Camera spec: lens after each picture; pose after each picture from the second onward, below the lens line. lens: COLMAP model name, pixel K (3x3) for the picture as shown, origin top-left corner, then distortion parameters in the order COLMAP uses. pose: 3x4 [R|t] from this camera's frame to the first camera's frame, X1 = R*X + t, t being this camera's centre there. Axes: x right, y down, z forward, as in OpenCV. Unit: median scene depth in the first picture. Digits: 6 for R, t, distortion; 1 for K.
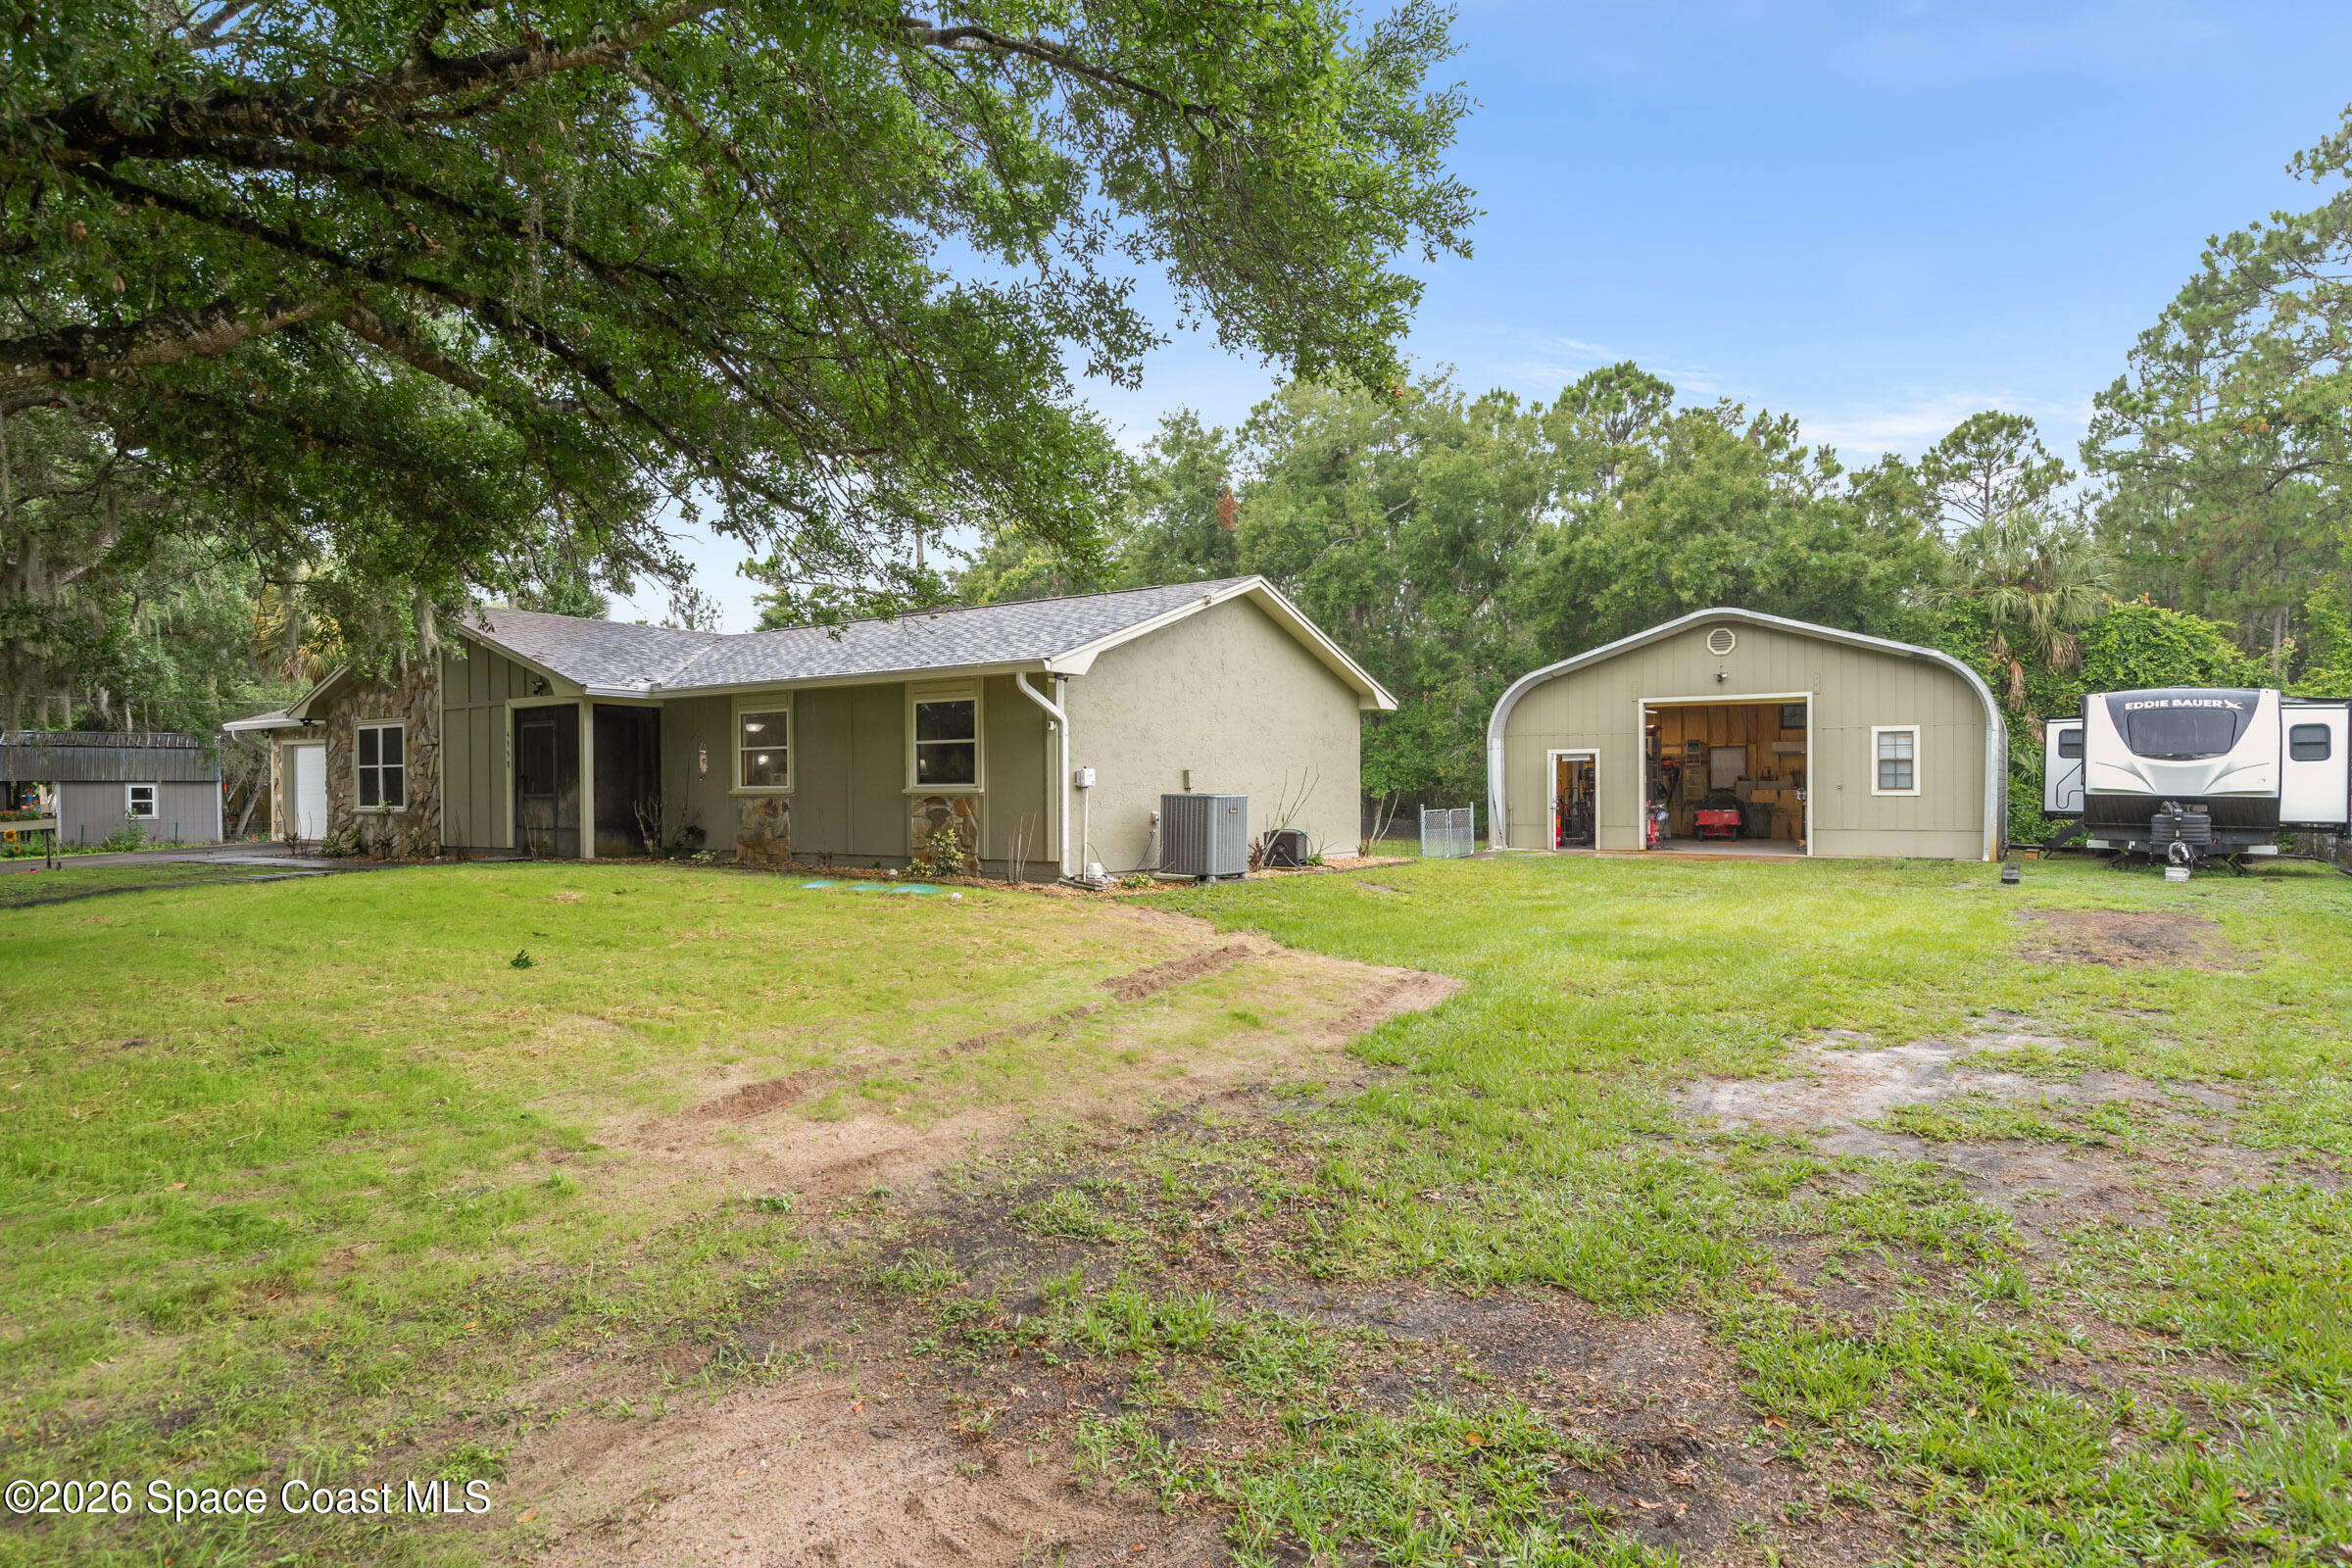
lens RADIAL K [[1313.0, 0, 1176.3], [0, 1313.0, 786.0], [0, 0, 1]] dist [-0.001097, -0.000047]
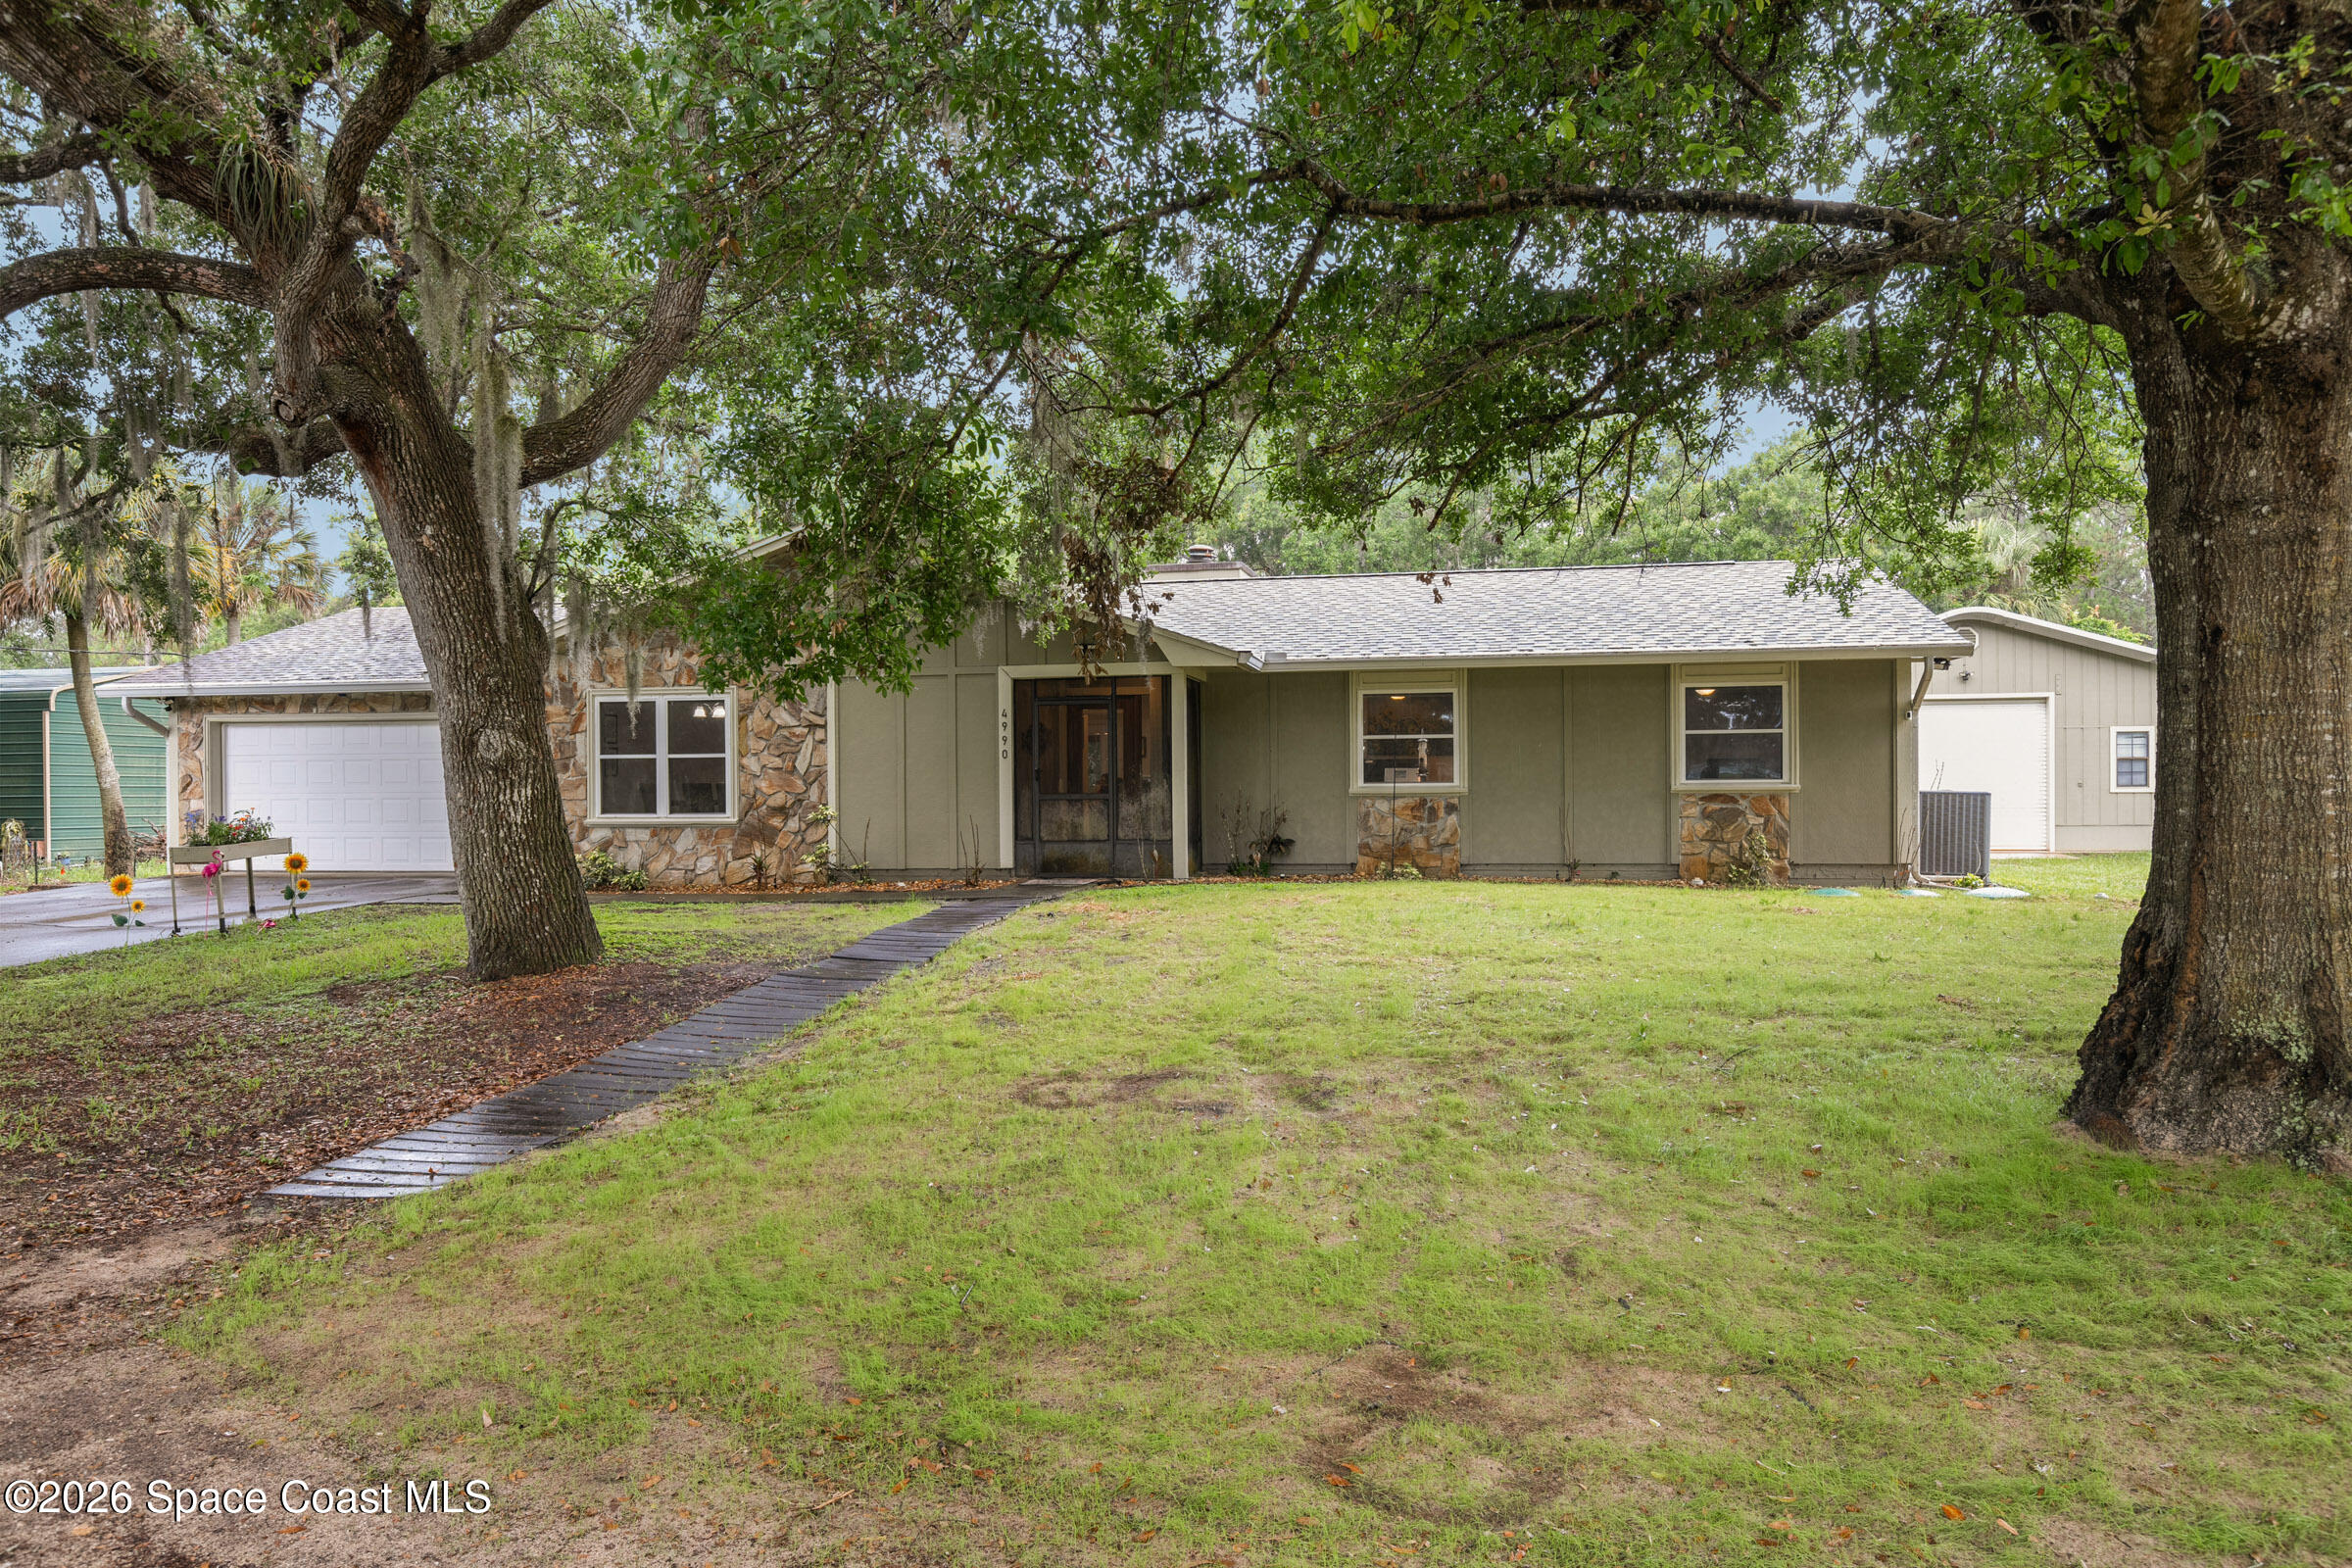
lens RADIAL K [[1648.5, 0, 1176.4], [0, 1648.5, 784.4], [0, 0, 1]] dist [0.000529, 0.000101]
pose [[0.910055, -0.001076, 0.414485, -0.853463], [0.002252, 0.999995, -0.002350, 0.002904], [-0.414480, 0.003072, 0.910053, 0.125947]]
